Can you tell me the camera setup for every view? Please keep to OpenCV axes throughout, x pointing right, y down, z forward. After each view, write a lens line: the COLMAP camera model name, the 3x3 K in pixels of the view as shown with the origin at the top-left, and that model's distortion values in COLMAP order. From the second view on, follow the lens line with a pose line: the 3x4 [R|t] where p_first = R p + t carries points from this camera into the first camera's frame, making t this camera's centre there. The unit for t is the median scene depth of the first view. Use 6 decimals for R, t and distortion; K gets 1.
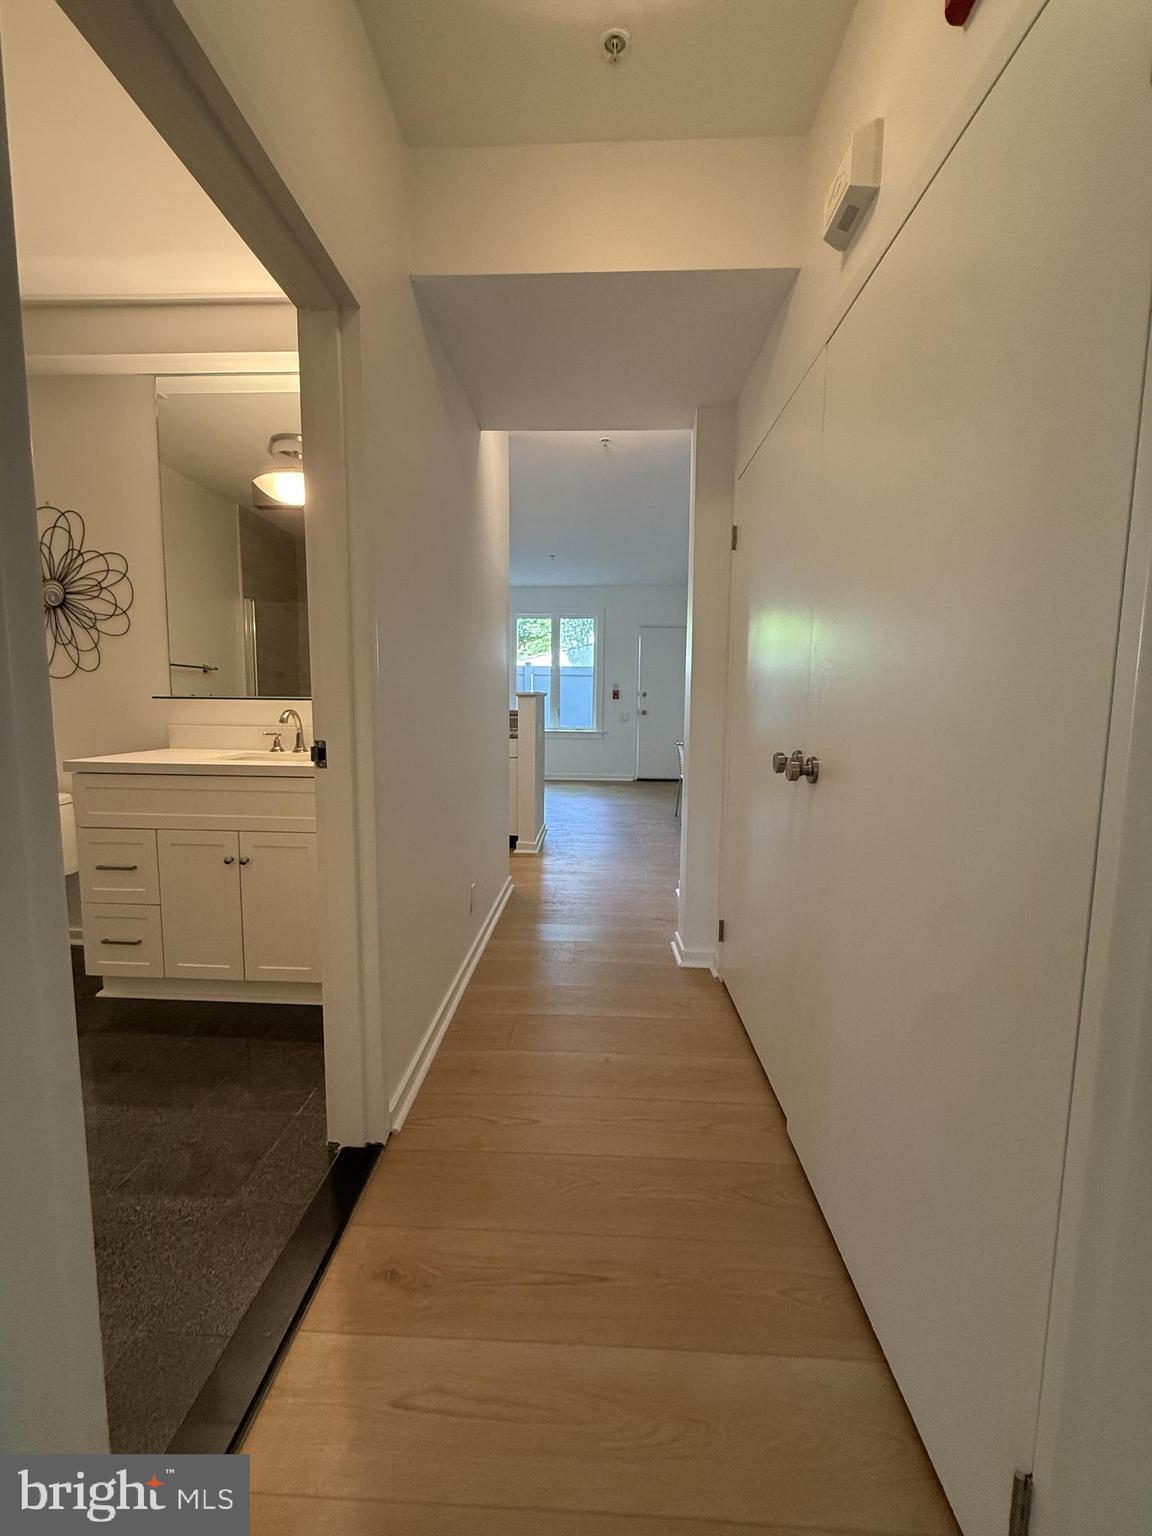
lens RADIAL K [[613.7, 0, 586.0], [0, 613.7, 768.3], [0, 0, 1]] dist [-0.001398, 0.000168]
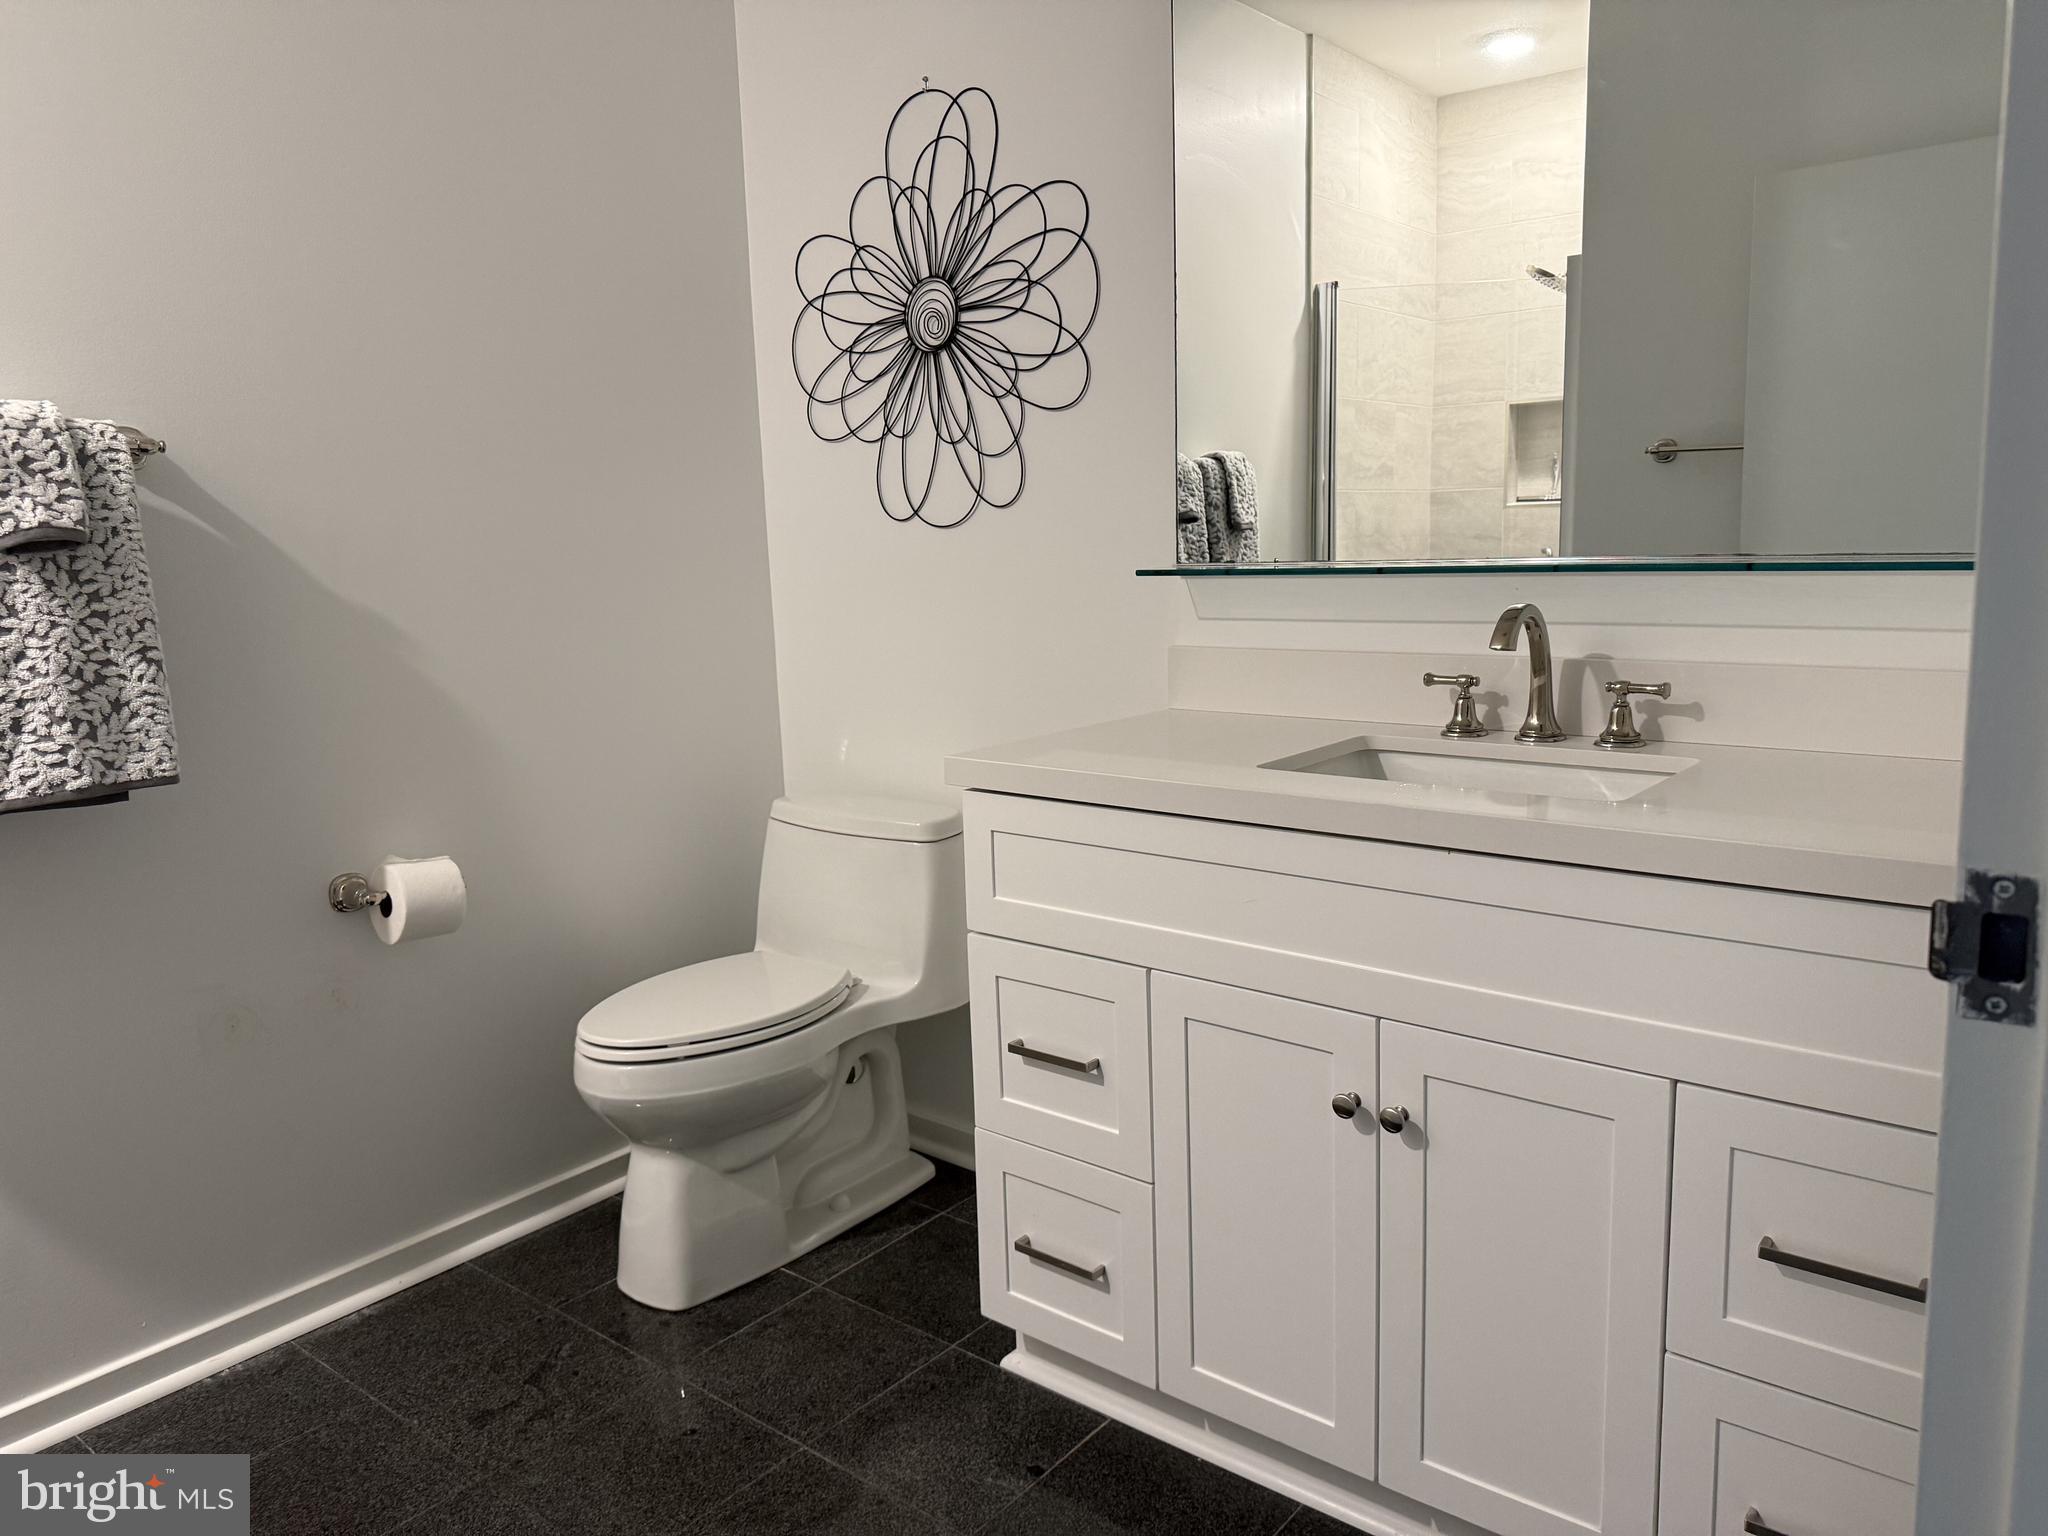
lens RADIAL K [[1446.6, 0, 1024.6], [0, 1446.6, 767.9], [0, 0, 1]] dist [0.009107, -0.001492]
pose [[0.792386, 0.058594, -0.607199, -0.237841], [-0.019564, 0.997305, 0.070709, -0.060045], [0.609706, -0.044150, 0.791397, 0.282939]]
